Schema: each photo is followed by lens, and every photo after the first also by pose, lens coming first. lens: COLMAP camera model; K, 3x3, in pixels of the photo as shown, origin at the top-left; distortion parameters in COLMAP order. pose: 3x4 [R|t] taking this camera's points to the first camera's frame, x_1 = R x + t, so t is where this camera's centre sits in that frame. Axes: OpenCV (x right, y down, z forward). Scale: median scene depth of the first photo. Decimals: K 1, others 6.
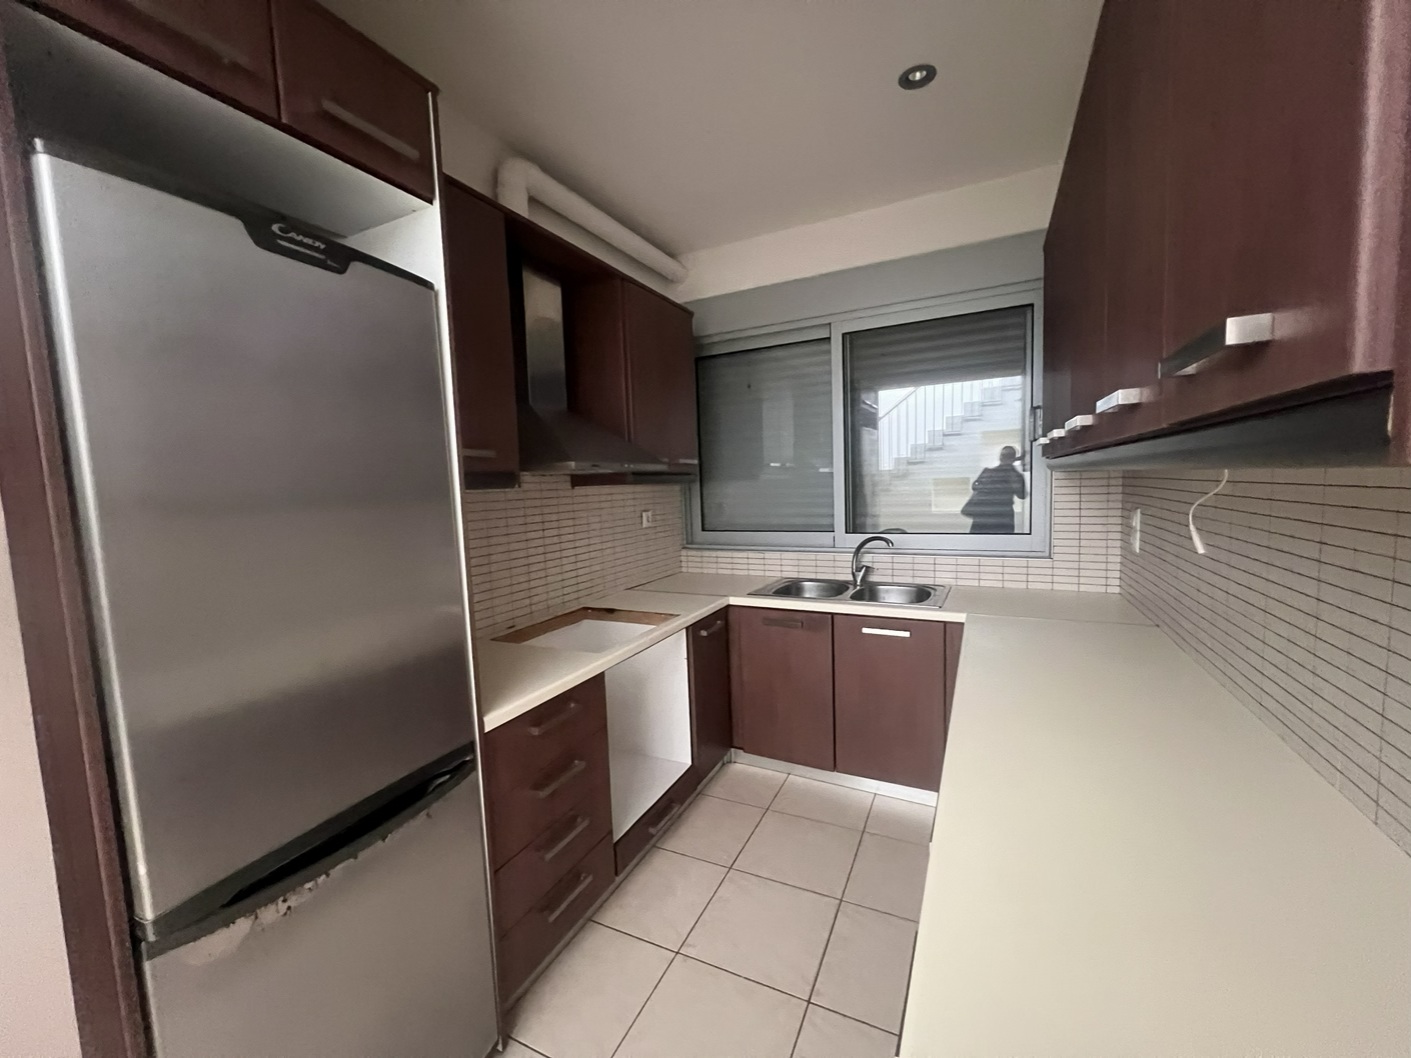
lens RADIAL K [[561.4, 0, 714.0], [0, 561.4, 531.3], [0, 0, 1]] dist [-0.003599, 0.001055]
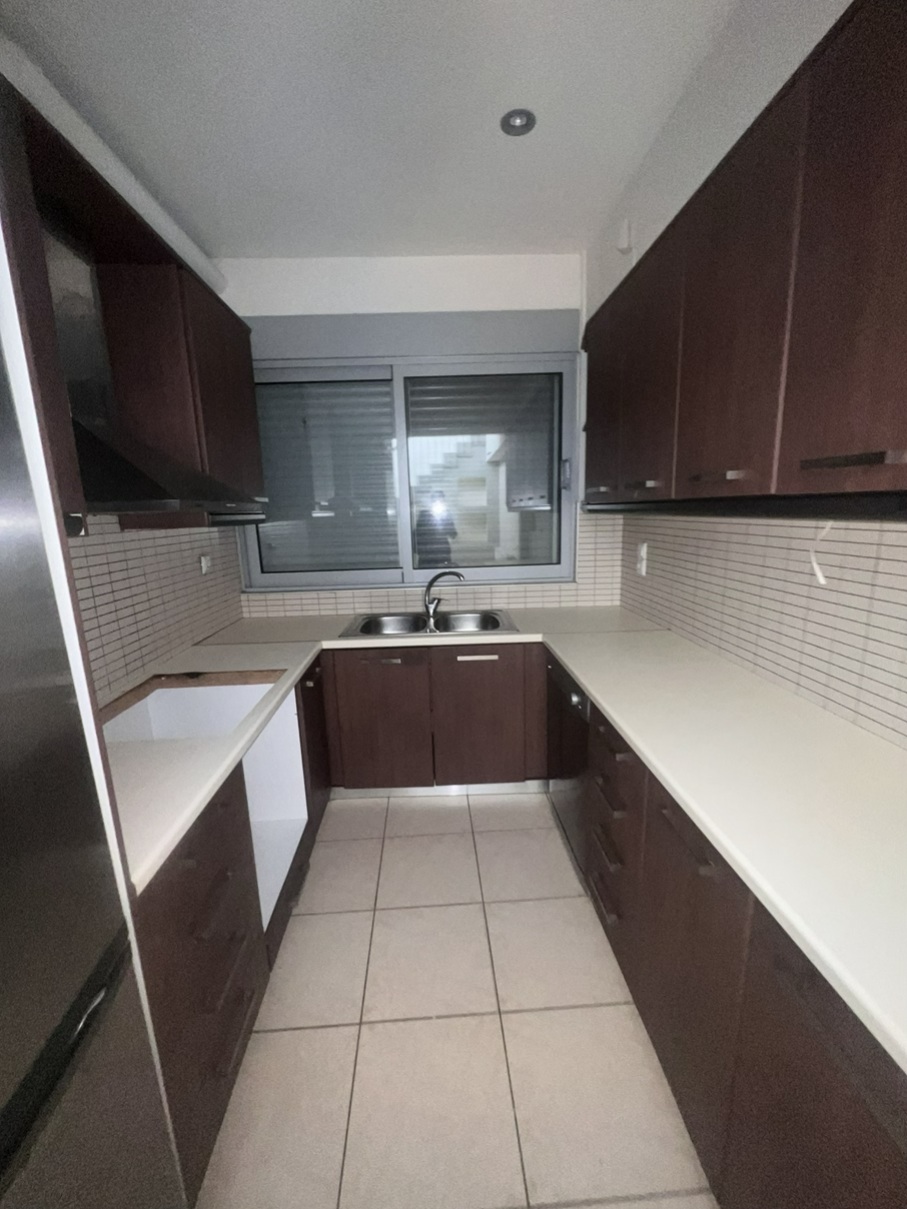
lens RADIAL K [[481.0, 0, 449.3], [0, 481.0, 604.1], [0, 0, 1]] dist [-0.003599, 0.001055]
pose [[0.881334, -0.082411, 0.465251, -0.155380], [0.039651, 0.994098, 0.100977, -0.022440], [-0.470827, -0.070547, 0.879401, 0.156525]]
